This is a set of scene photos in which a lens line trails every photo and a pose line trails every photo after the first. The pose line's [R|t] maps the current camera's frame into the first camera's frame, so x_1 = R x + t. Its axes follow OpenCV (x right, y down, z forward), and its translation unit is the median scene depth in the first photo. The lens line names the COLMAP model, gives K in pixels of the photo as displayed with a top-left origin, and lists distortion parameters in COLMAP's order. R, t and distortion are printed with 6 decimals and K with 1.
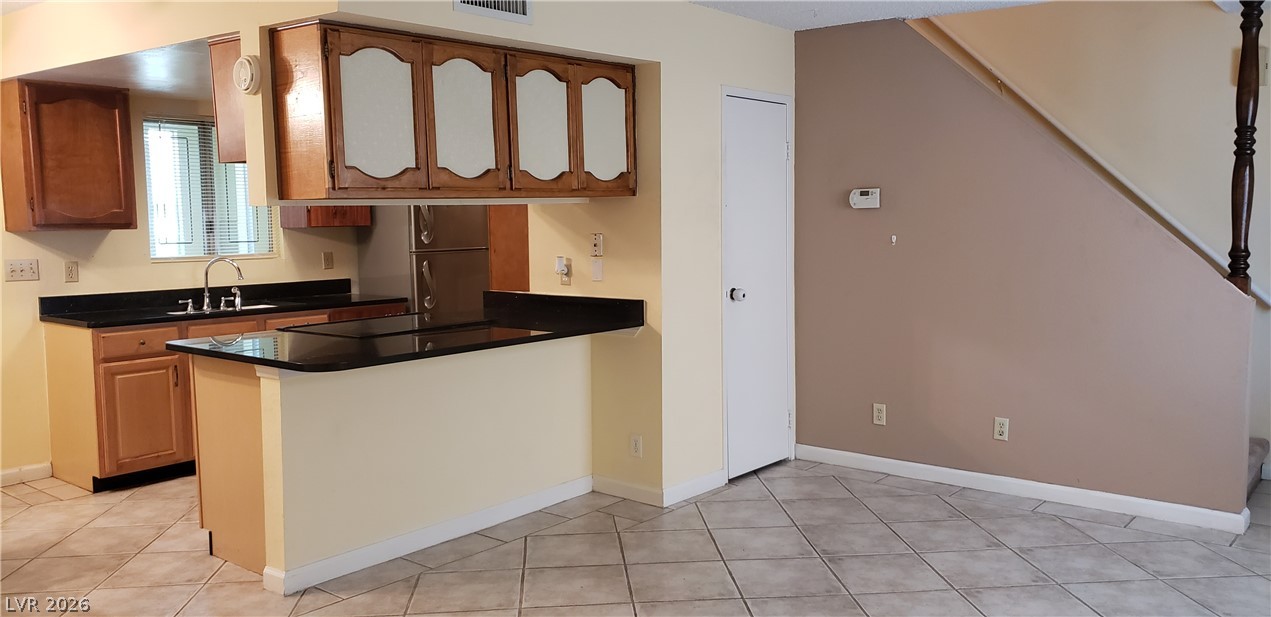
lens RADIAL K [[993.8, 0, 659.4], [0, 993.8, 329.6], [0, 0, 1]] dist [0.002805, -0.000764]
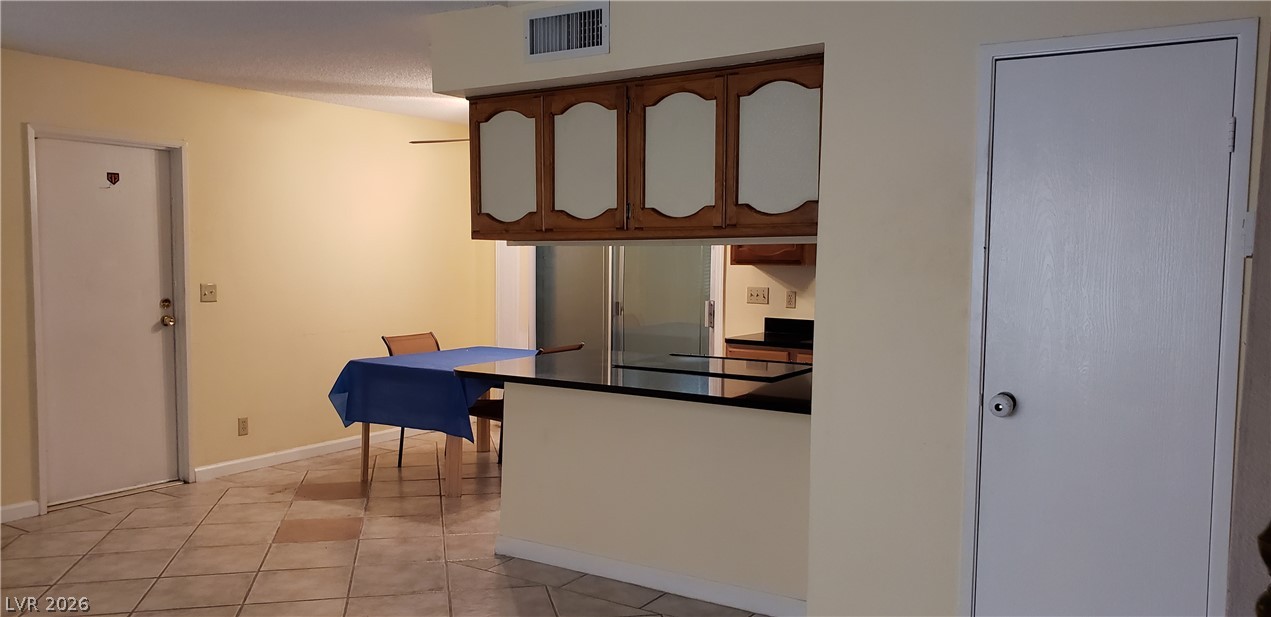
lens RADIAL K [[1009.8, 0, 617.7], [0, 1009.8, 330.5], [0, 0, 1]] dist [0.041731, -0.005080]
pose [[0.075007, 0.088406, -0.993256, 0.670640], [-0.124918, 0.989049, 0.078598, -0.099868], [0.989328, 0.118180, 0.085229, 0.765444]]
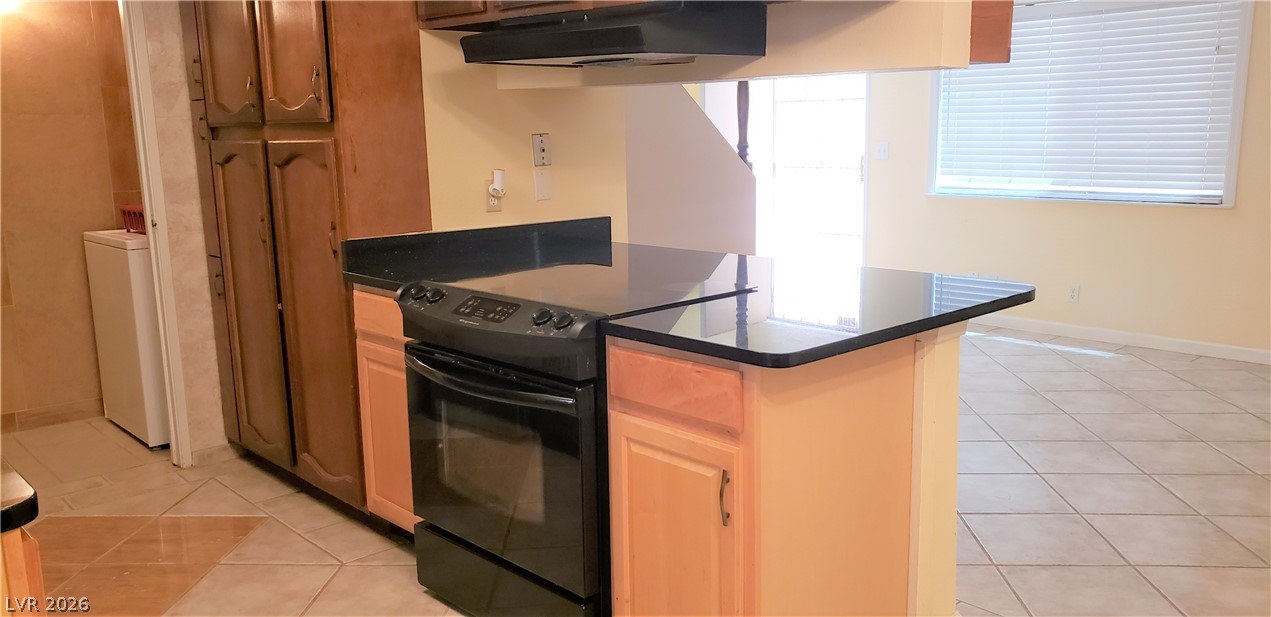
lens RADIAL K [[993.8, 0, 659.4], [0, 993.8, 329.6], [0, 0, 1]] dist [0.002805, -0.000764]
pose [[0.143871, -0.188299, 0.971517, -0.784729], [0.128178, 0.977006, 0.170381, -0.069679], [-0.981260, 0.100015, 0.164699, 0.812750]]
